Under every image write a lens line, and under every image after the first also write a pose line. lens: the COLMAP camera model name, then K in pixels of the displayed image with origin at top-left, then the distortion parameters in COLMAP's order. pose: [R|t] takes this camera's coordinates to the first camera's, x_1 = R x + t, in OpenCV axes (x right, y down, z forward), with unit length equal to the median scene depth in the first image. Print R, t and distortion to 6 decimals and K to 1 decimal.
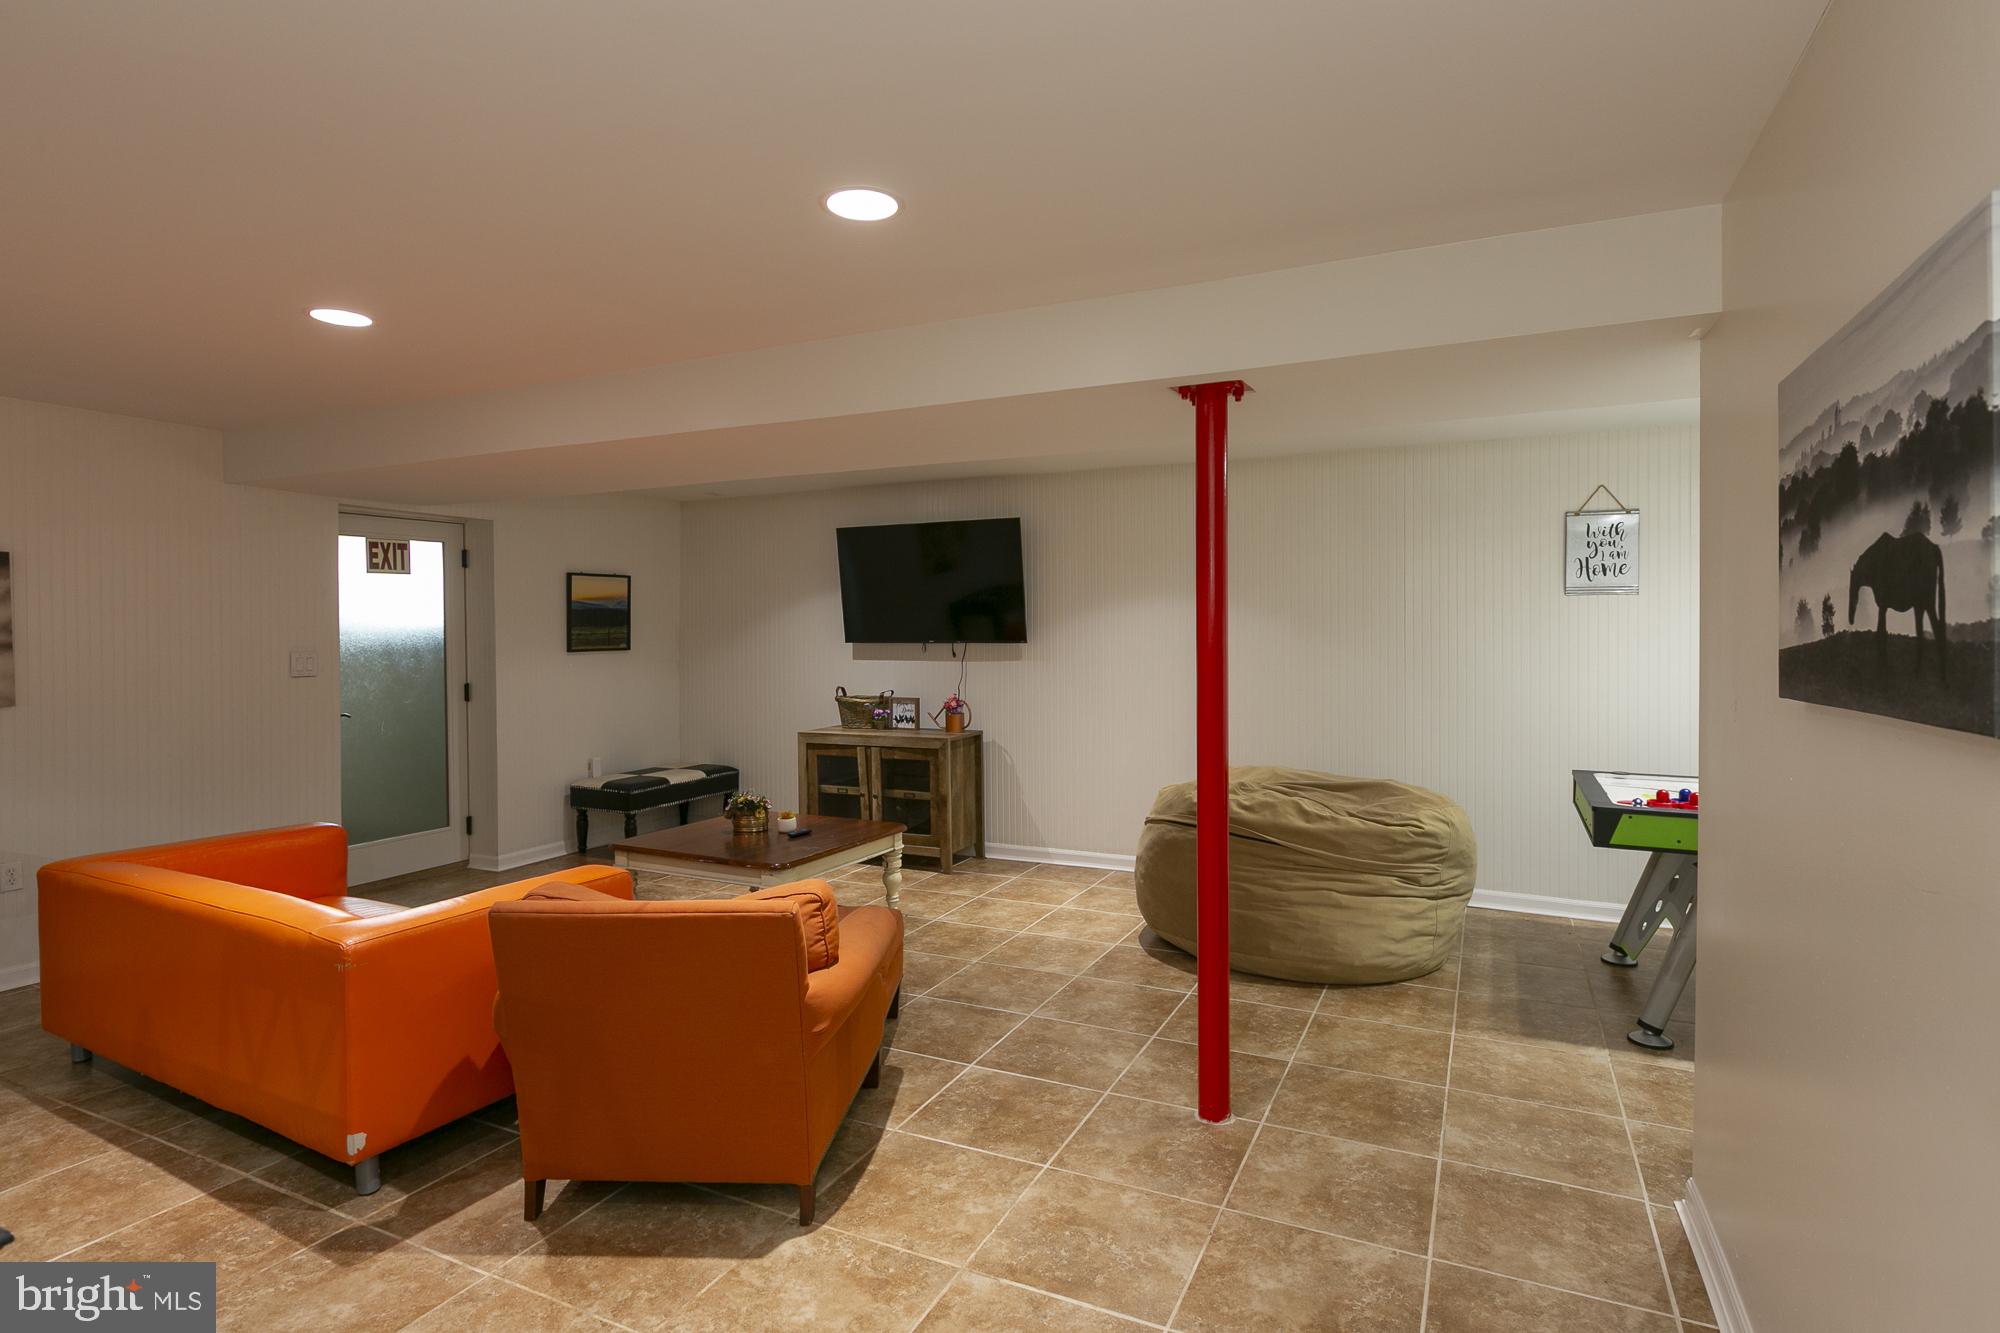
lens RADIAL K [[1011.0, 0, 1010.2], [0, 1011.0, 641.9], [0, 0, 1]] dist [-0.008229, 0.006945]
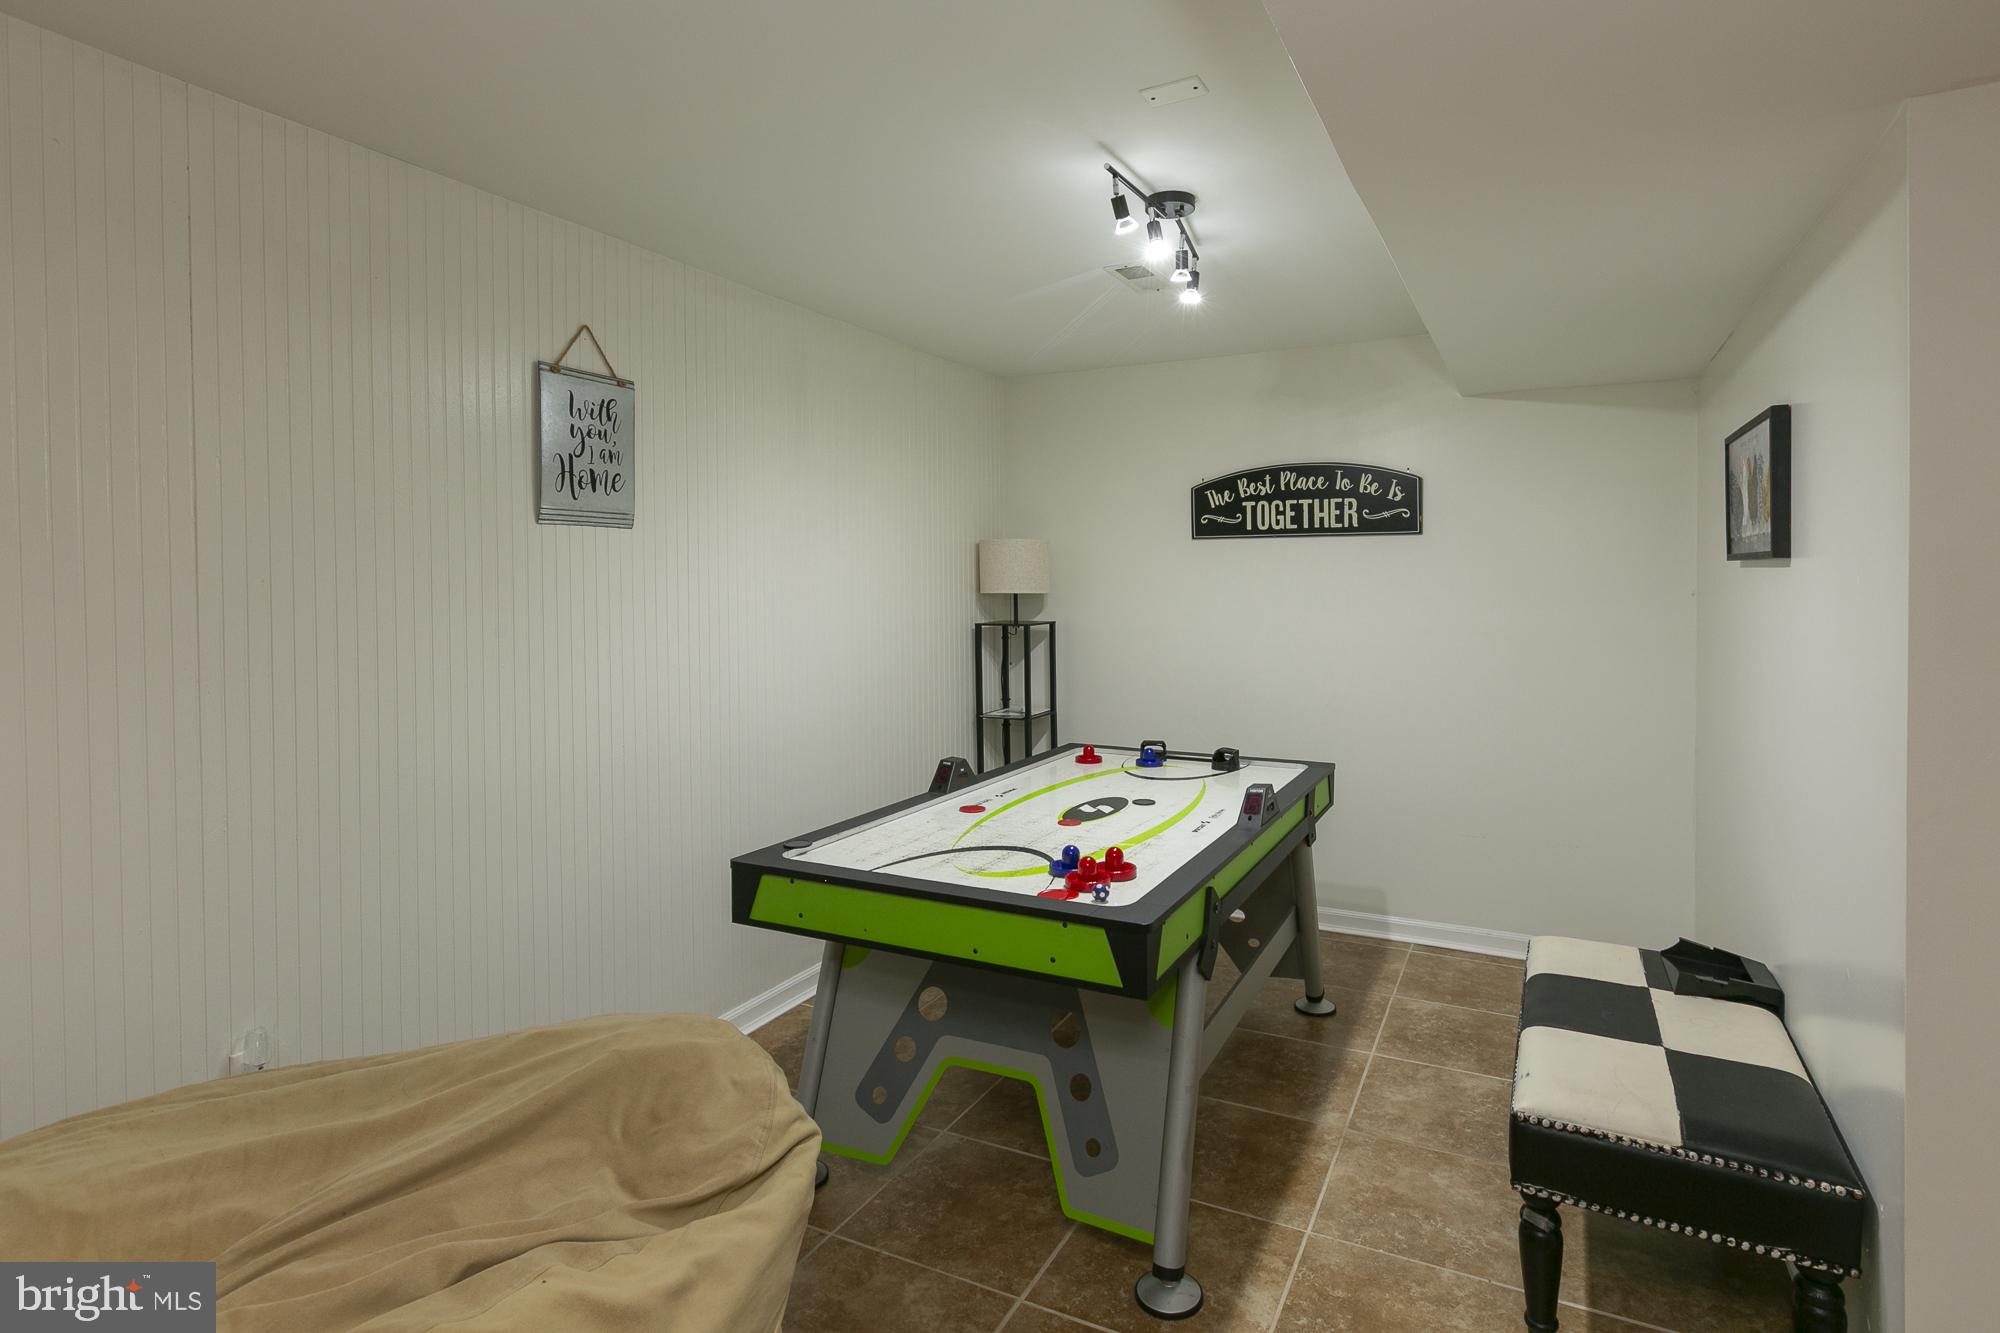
lens RADIAL K [[1011.0, 0, 1039.3], [0, 1011.0, 596.5], [0, 0, 1]] dist [-0.008229, 0.006945]
pose [[0.020933, -0.015198, 0.999665, 0.042506], [0.019555, 0.999699, 0.014789, -0.012023], [-0.999590, 0.019239, 0.021224, 0.748942]]
